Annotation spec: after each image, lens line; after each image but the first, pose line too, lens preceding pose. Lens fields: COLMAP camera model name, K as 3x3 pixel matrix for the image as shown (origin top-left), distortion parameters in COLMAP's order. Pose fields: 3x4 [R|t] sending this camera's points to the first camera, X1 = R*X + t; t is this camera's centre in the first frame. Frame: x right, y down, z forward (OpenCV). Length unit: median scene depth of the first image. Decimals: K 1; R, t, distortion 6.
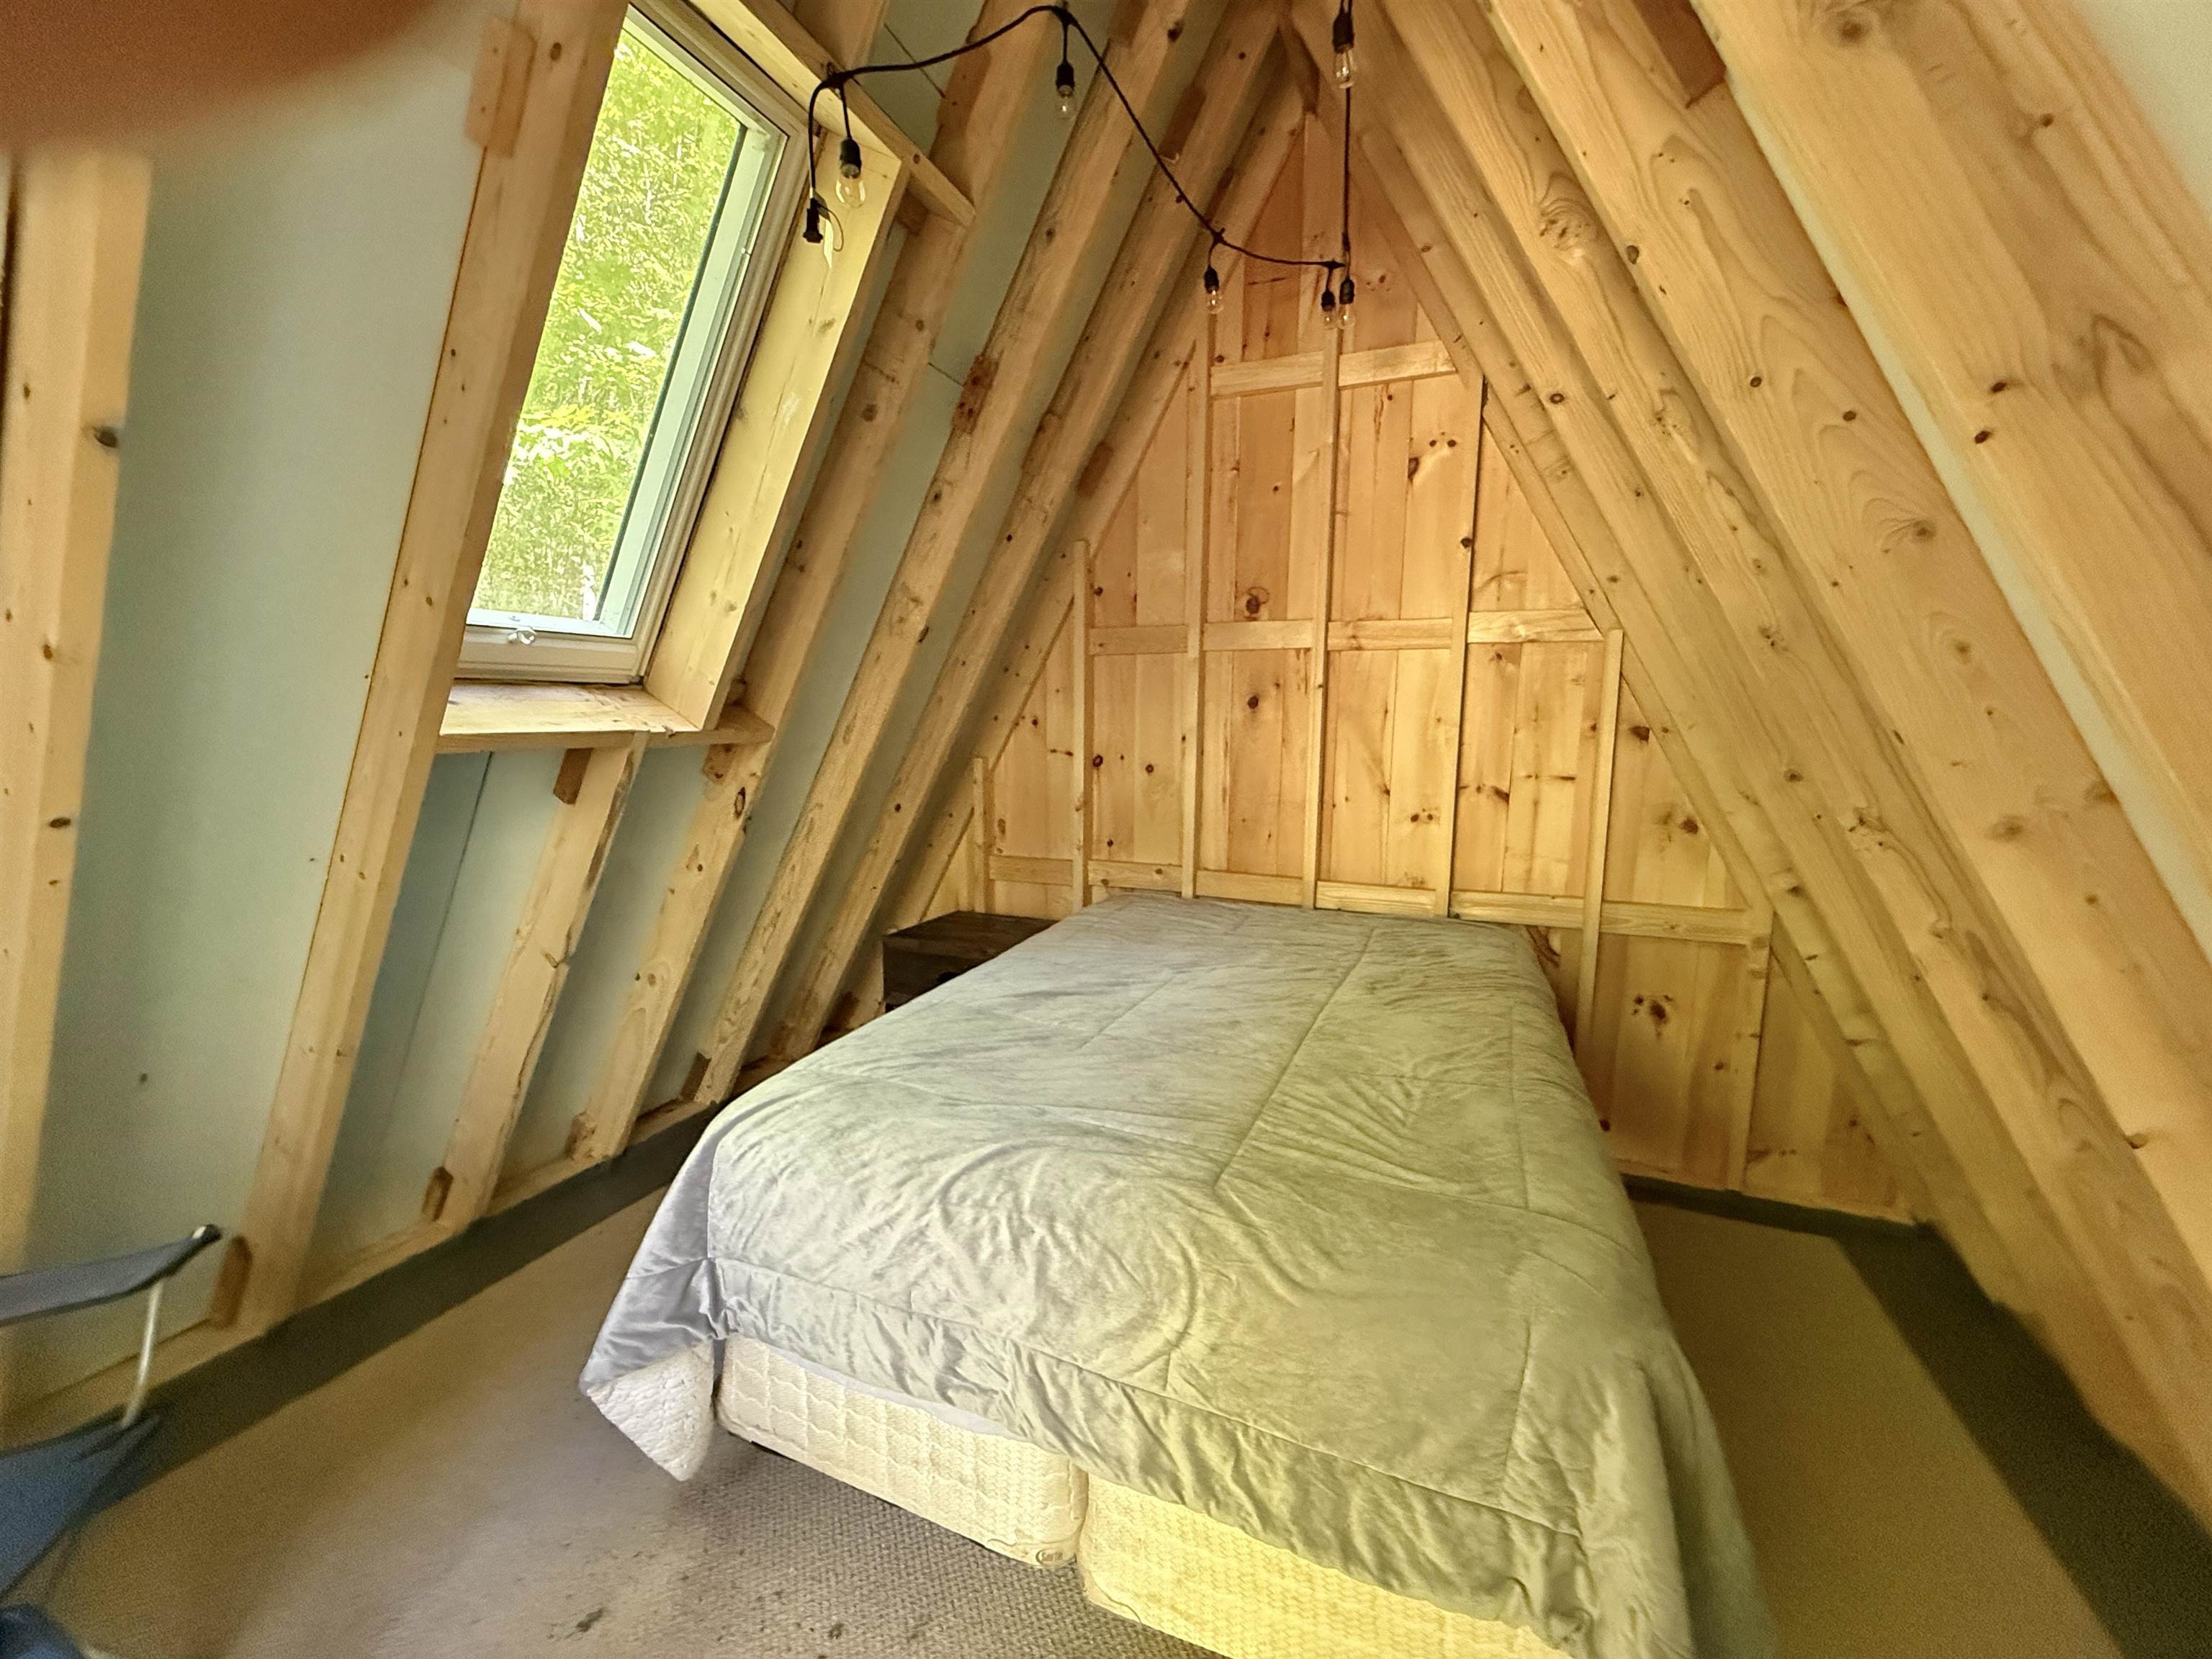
lens RADIAL K [[870.2, 0, 1106.0], [0, 870.2, 829.5], [0, 0, 1]] dist [0.000199, 0.000102]
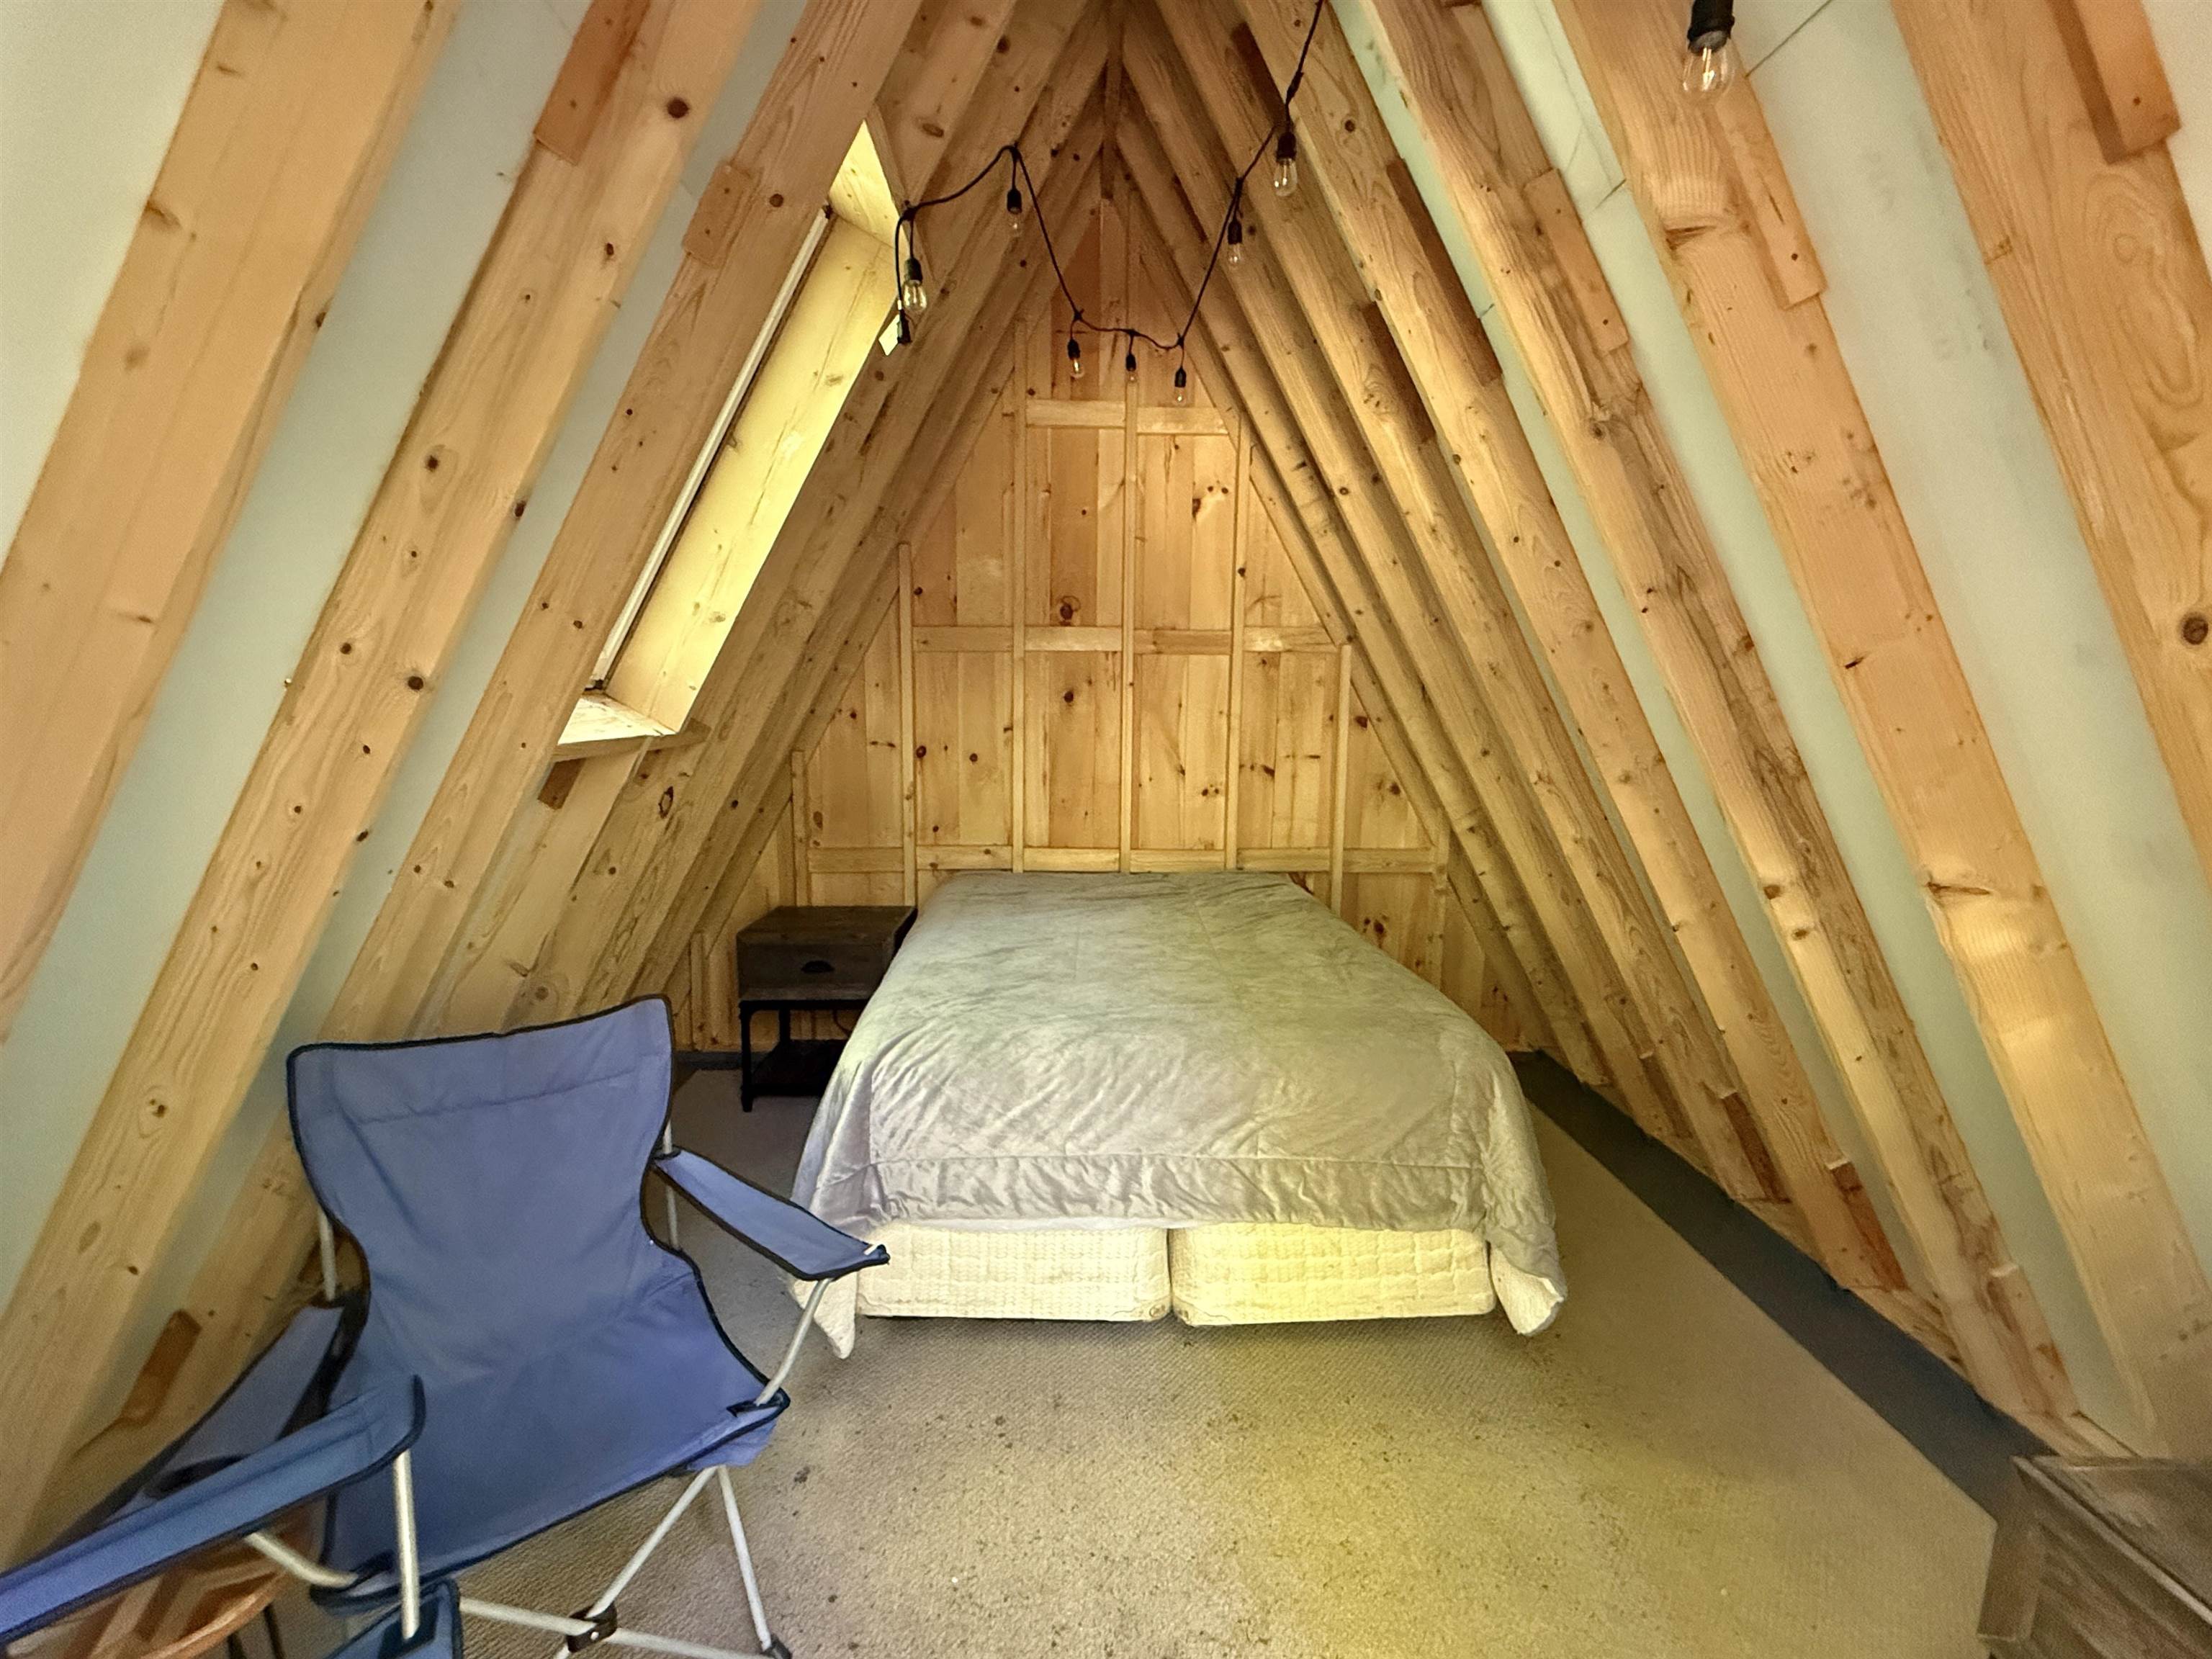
lens RADIAL K [[963.5, 0, 1106.0], [0, 963.5, 829.5], [0, 0, 1]] dist [-0.001097, 0.000120]
pose [[0.913933, -0.056368, 0.401931, -0.350919], [0.052347, 0.998408, 0.020991, 0.003290], [-0.402474, 0.001855, 0.915429, -0.200232]]
